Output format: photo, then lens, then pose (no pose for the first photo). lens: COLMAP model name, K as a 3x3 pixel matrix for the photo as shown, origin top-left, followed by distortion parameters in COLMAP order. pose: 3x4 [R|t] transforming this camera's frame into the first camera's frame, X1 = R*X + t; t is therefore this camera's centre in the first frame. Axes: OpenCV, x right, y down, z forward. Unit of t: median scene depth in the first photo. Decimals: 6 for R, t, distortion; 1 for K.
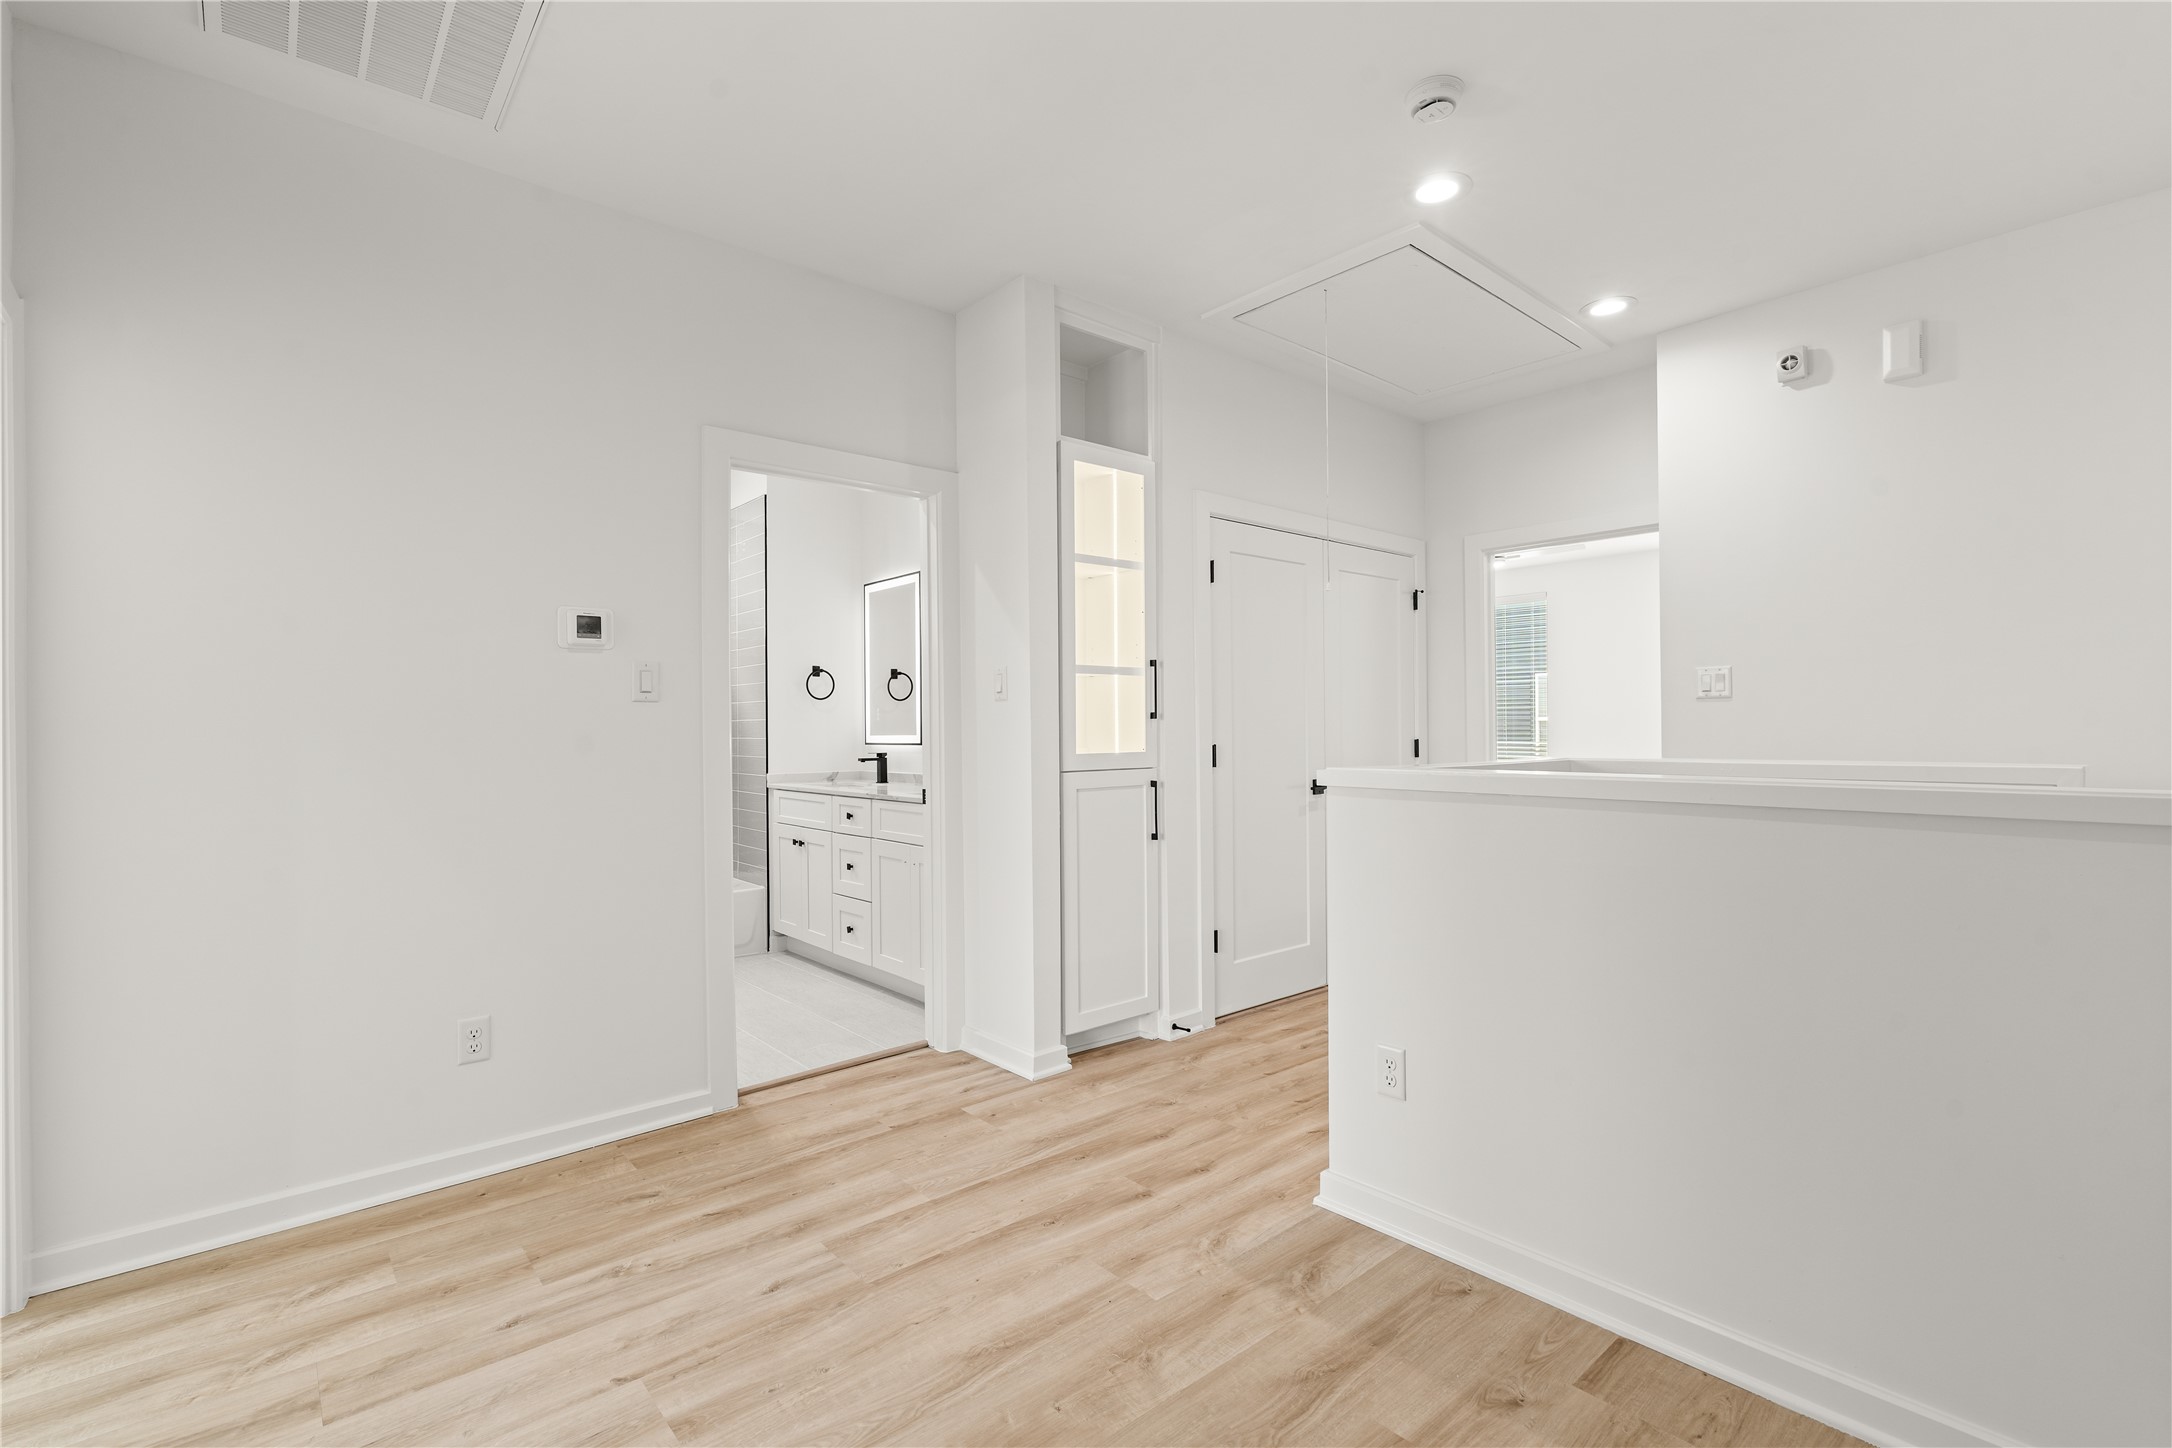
lens RADIAL K [[977.5, 0, 1084.0], [0, 977.5, 716.6], [0, 0, 1]] dist [-0.010741, 0.004579]
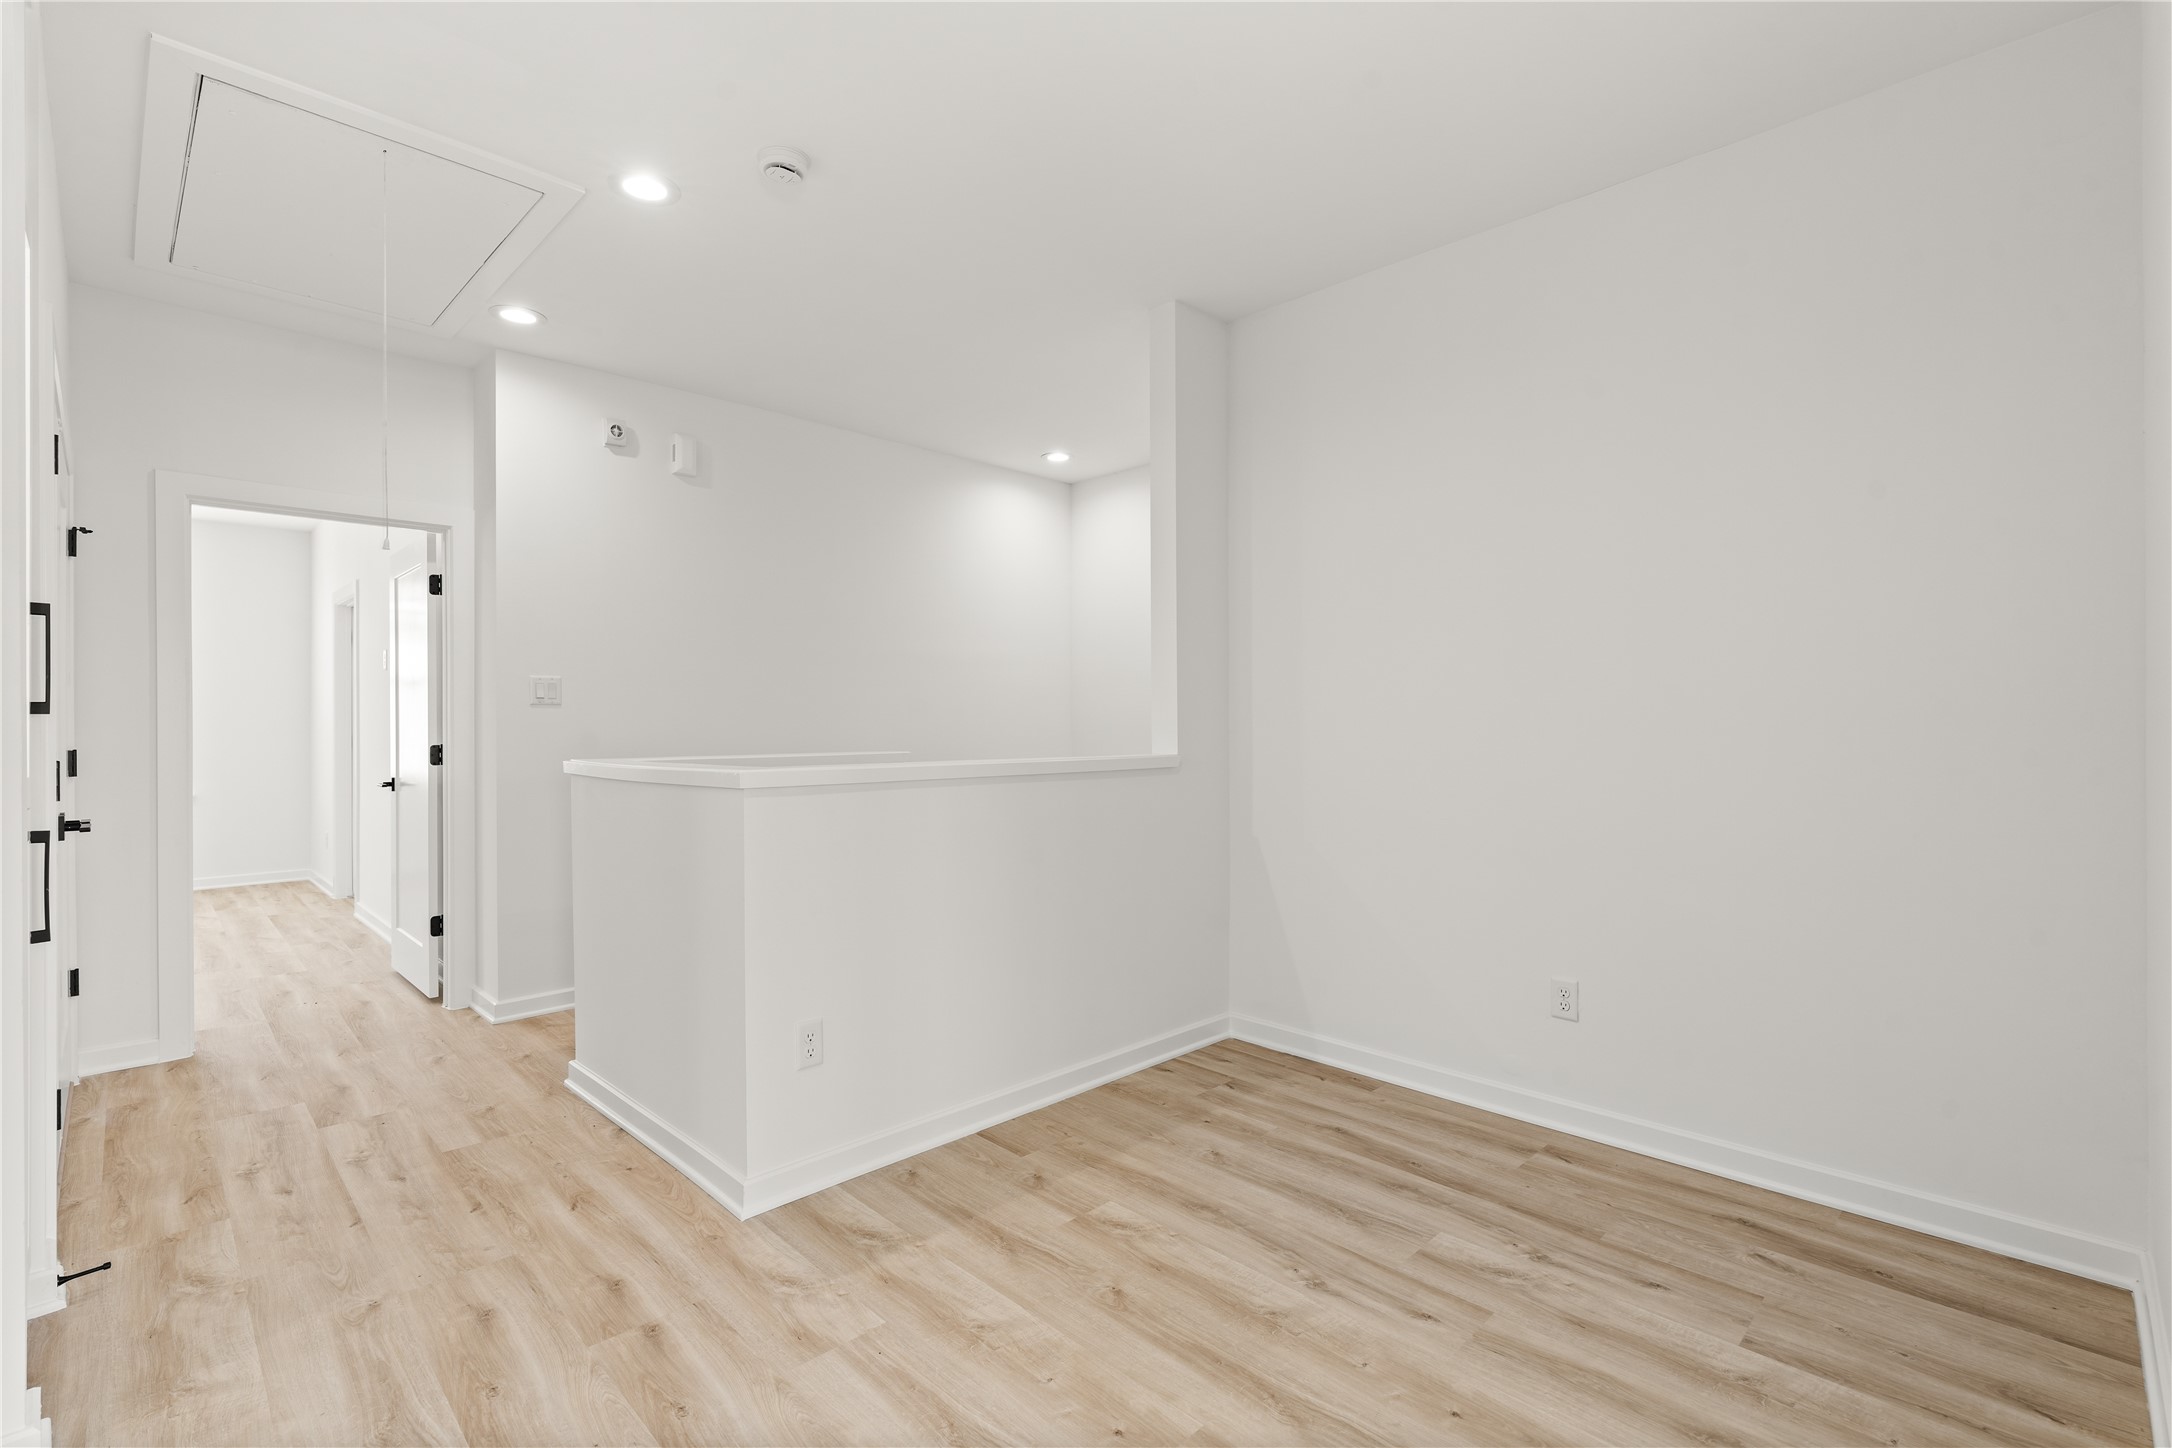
lens RADIAL K [[977.5, 0, 1084.0], [0, 977.5, 716.6], [0, 0, 1]] dist [-0.010741, 0.004579]
pose [[-0.074476, 0.020793, 0.997006, -0.741738], [-0.009963, 0.999717, -0.021594, 0.017773], [-0.997173, -0.011542, -0.074248, 0.720887]]
